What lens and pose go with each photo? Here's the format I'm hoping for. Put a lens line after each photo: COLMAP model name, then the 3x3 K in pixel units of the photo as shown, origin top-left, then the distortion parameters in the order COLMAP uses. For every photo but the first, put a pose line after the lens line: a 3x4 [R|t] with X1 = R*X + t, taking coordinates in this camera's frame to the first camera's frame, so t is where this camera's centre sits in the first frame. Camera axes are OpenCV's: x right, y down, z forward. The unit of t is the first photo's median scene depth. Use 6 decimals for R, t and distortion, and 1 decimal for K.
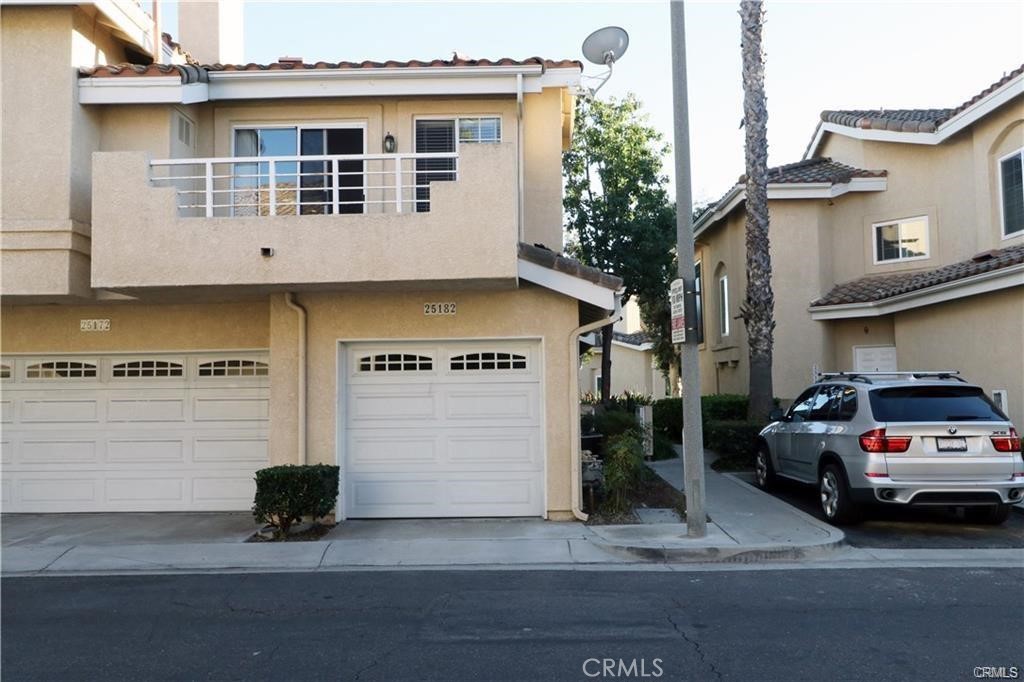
lens RADIAL K [[799.0, 0, 512.0], [0, 799.0, 341.0], [0, 0, 1]] dist [0.010486, 0.001279]
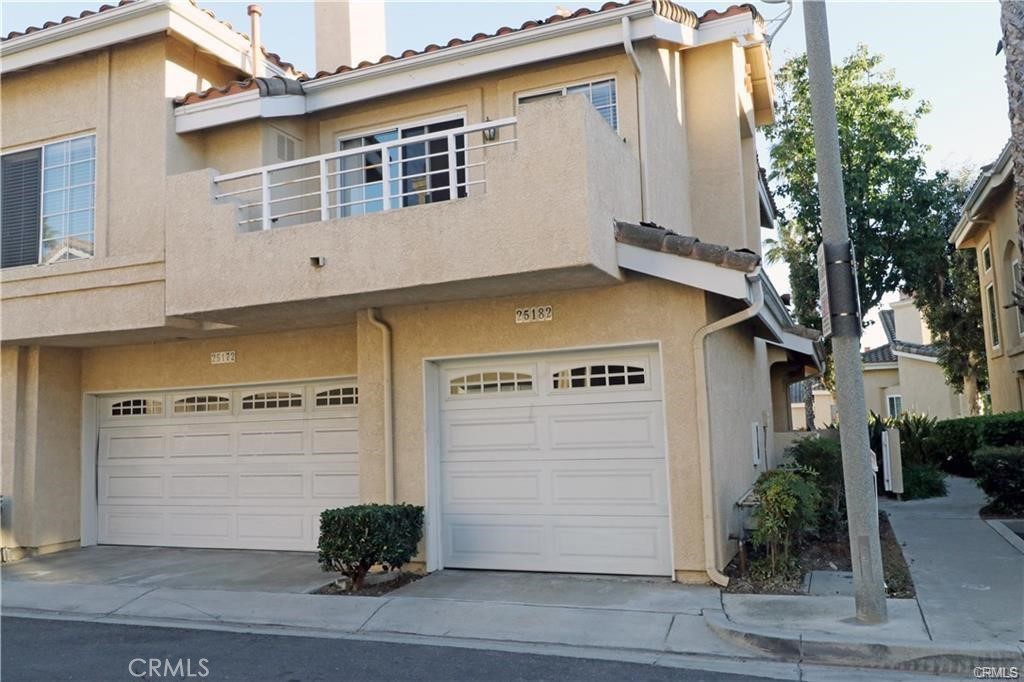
lens RADIAL K [[799.0, 0, 512.0], [0, 799.0, 341.0], [0, 0, 1]] dist [0.010486, 0.001279]
pose [[0.931976, -0.059106, -0.357670, 0.180847], [0.046089, 0.997931, -0.044818, 0.022534], [0.359579, 0.025284, 0.932772, 0.227752]]
